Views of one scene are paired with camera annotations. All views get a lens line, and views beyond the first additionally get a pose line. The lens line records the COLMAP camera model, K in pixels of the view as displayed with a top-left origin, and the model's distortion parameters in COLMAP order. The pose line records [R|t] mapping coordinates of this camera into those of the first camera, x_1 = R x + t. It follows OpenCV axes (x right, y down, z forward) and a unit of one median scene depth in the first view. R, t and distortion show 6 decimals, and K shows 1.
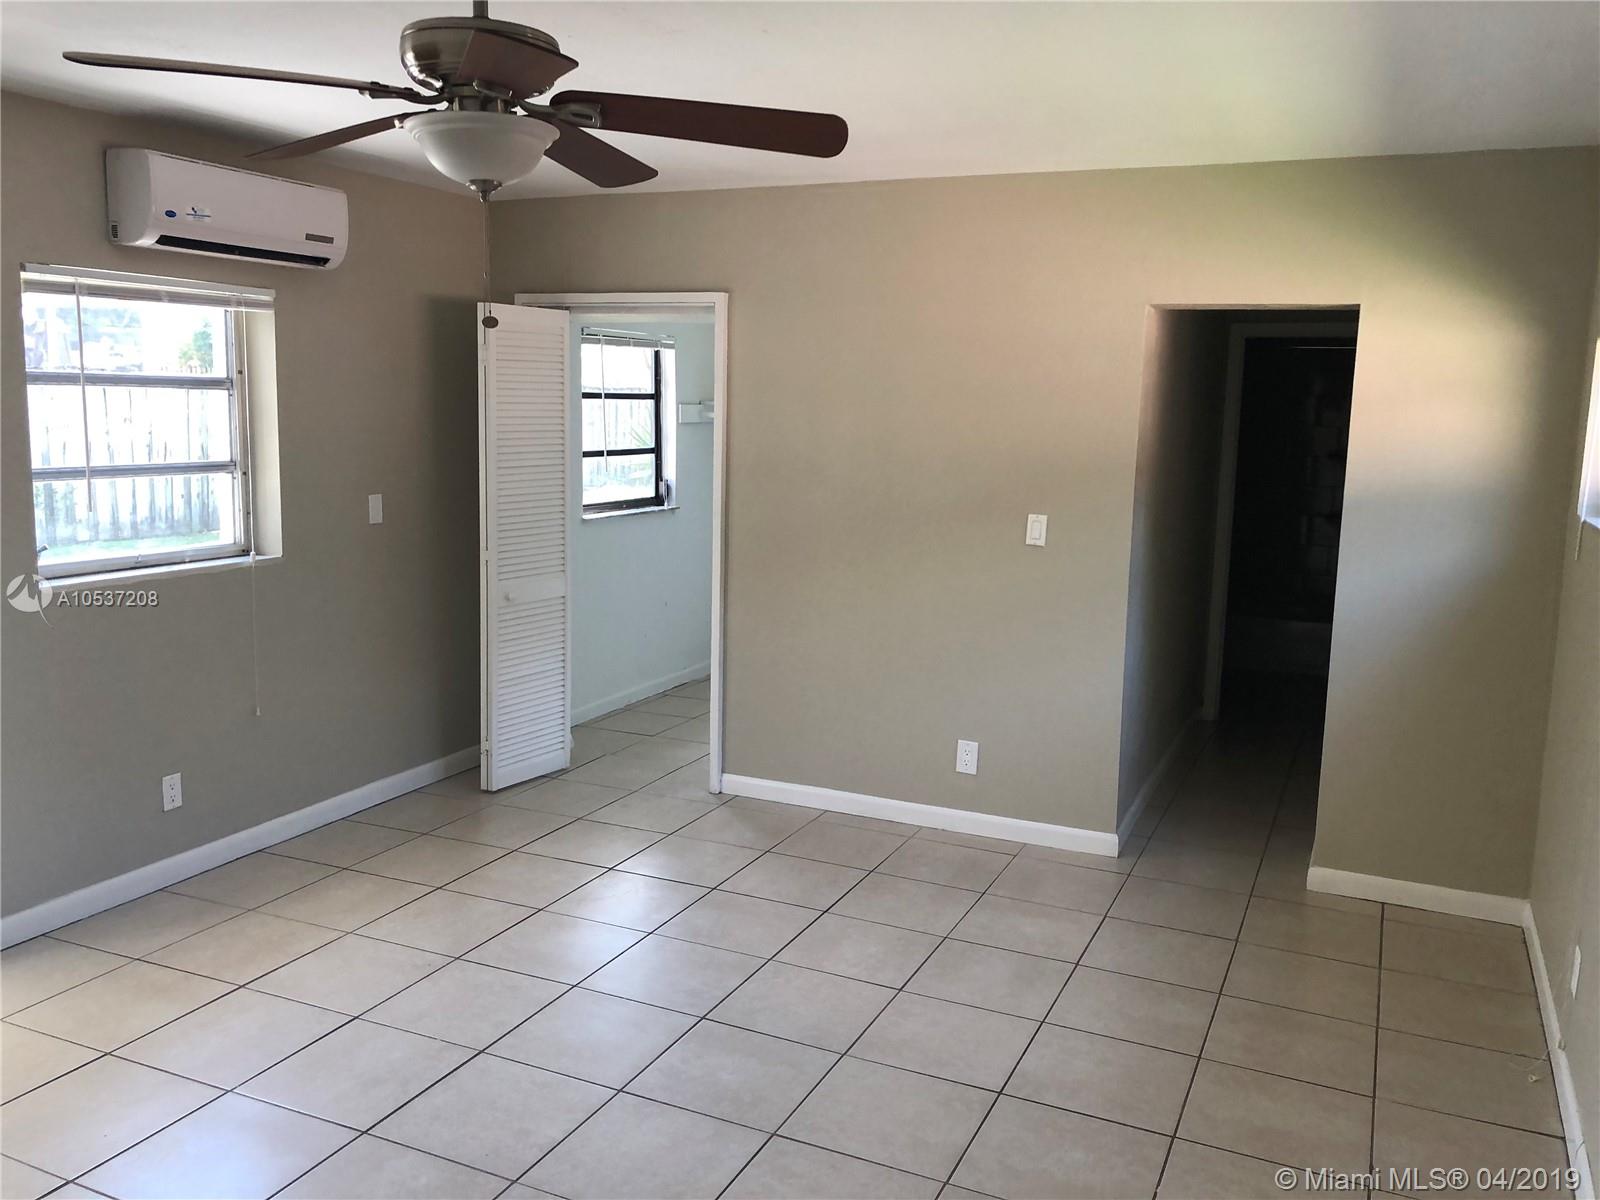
lens RADIAL K [[1309.8, 0, 801.5], [0, 1309.8, 590.5], [0, 0, 1]] dist [0.050033, -0.064417]
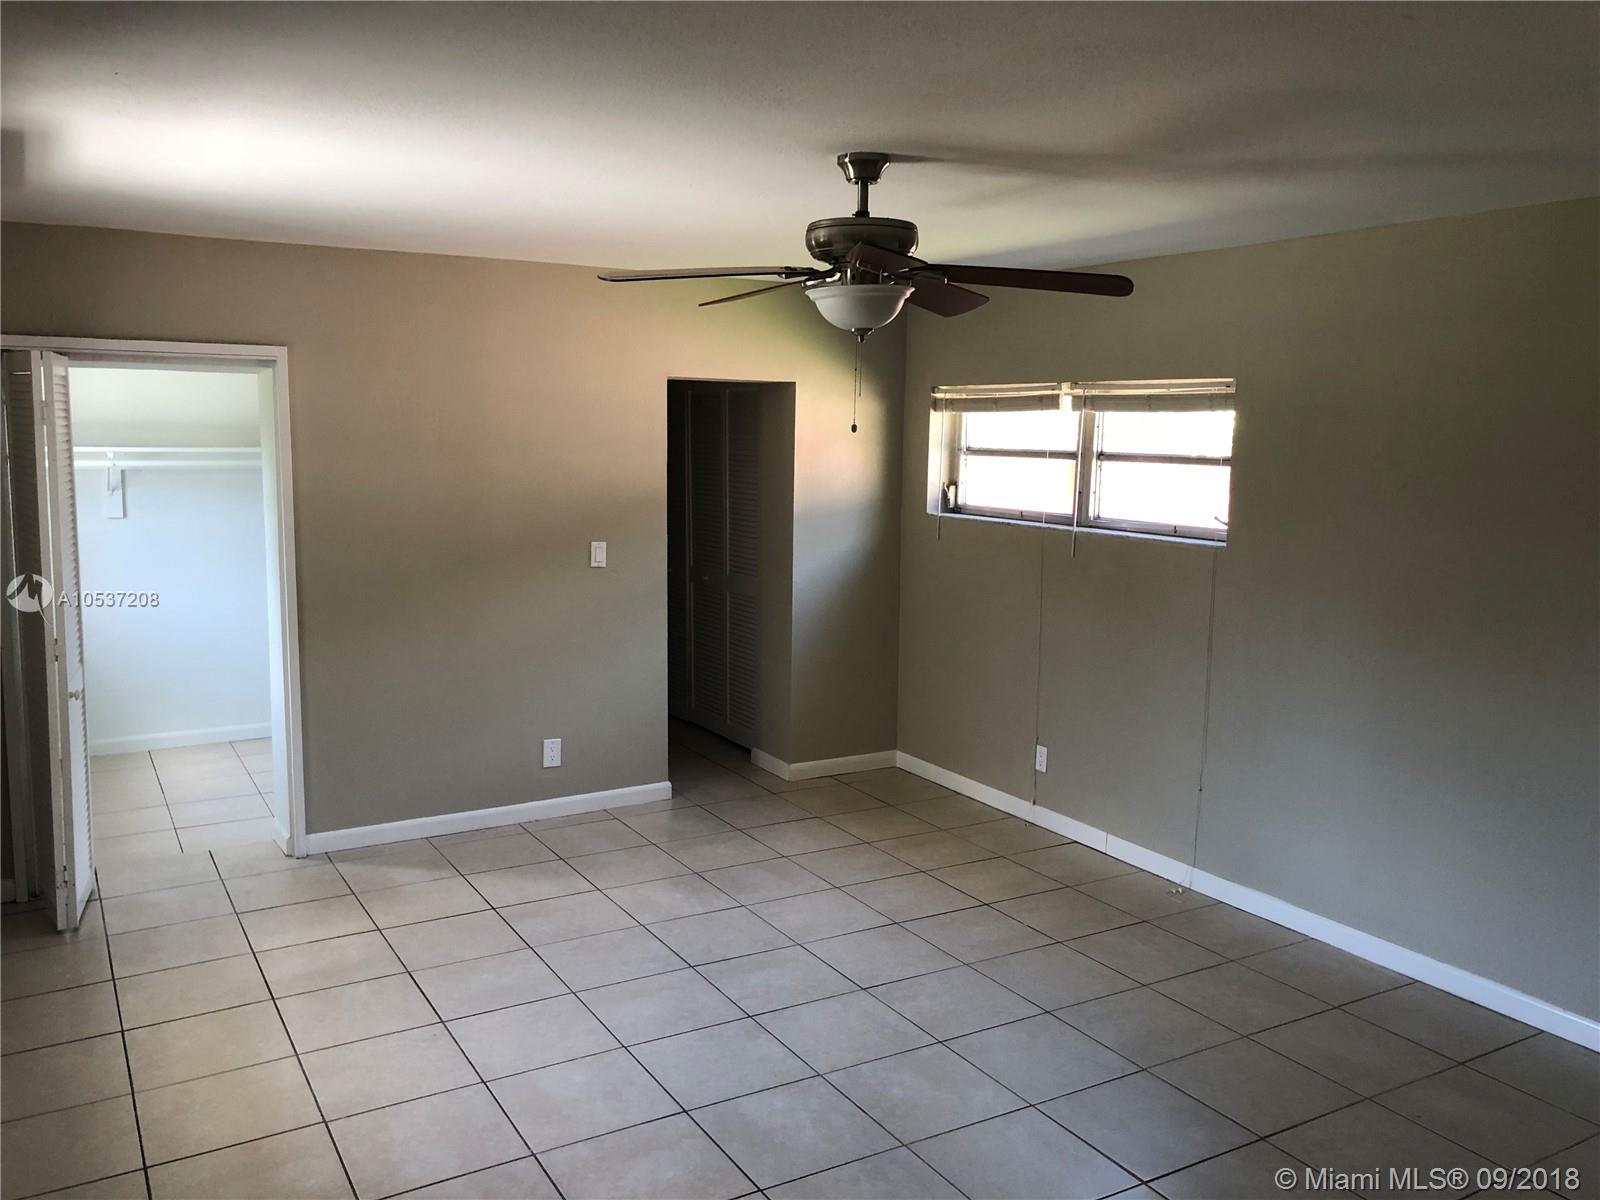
lens RADIAL K [[1309.8, 0, 808.5], [0, 1309.8, 602.0], [0, 0, 1]] dist [0.050033, -0.064417]
pose [[0.567735, -0.127758, 0.813238, -0.714384], [0.120177, 0.990163, 0.071655, -0.066355], [-0.814392, 0.057052, 0.577503, 0.131602]]
